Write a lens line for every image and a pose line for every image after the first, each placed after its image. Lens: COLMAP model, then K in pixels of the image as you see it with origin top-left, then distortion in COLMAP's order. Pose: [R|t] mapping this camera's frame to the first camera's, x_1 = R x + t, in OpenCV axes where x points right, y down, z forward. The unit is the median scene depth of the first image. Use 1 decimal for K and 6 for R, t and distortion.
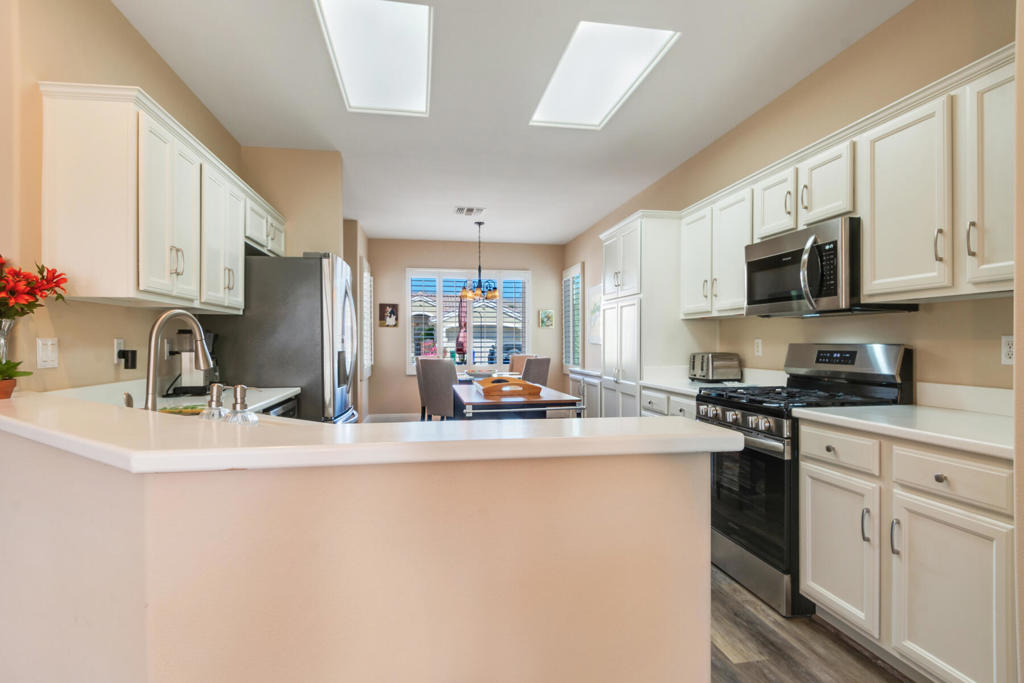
lens RADIAL K [[544.9, 0, 512.2], [0, 544.9, 342.6], [0, 0, 1]] dist [0.001681, -0.003663]
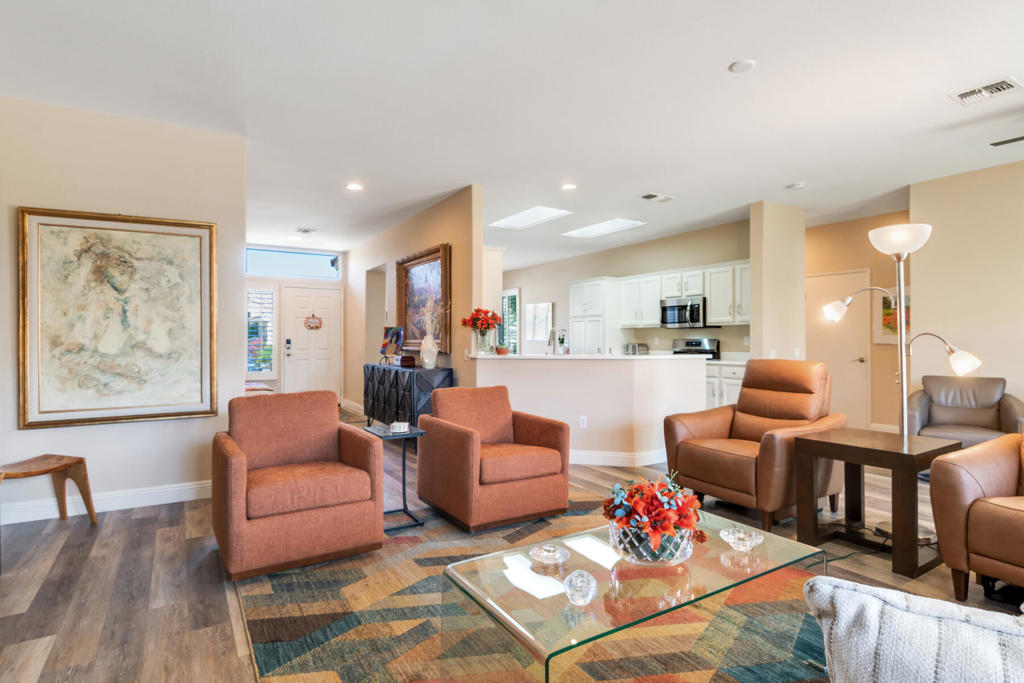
lens RADIAL K [[544.9, 0, 511.9], [0, 544.9, 340.2], [0, 0, 1]] dist [0.001681, -0.003663]
pose [[0.924952, 0.001103, 0.380082, -1.429424], [-0.000322, 0.999998, -0.002118, 0.015628], [-0.380083, 0.001836, 0.924951, -1.313381]]
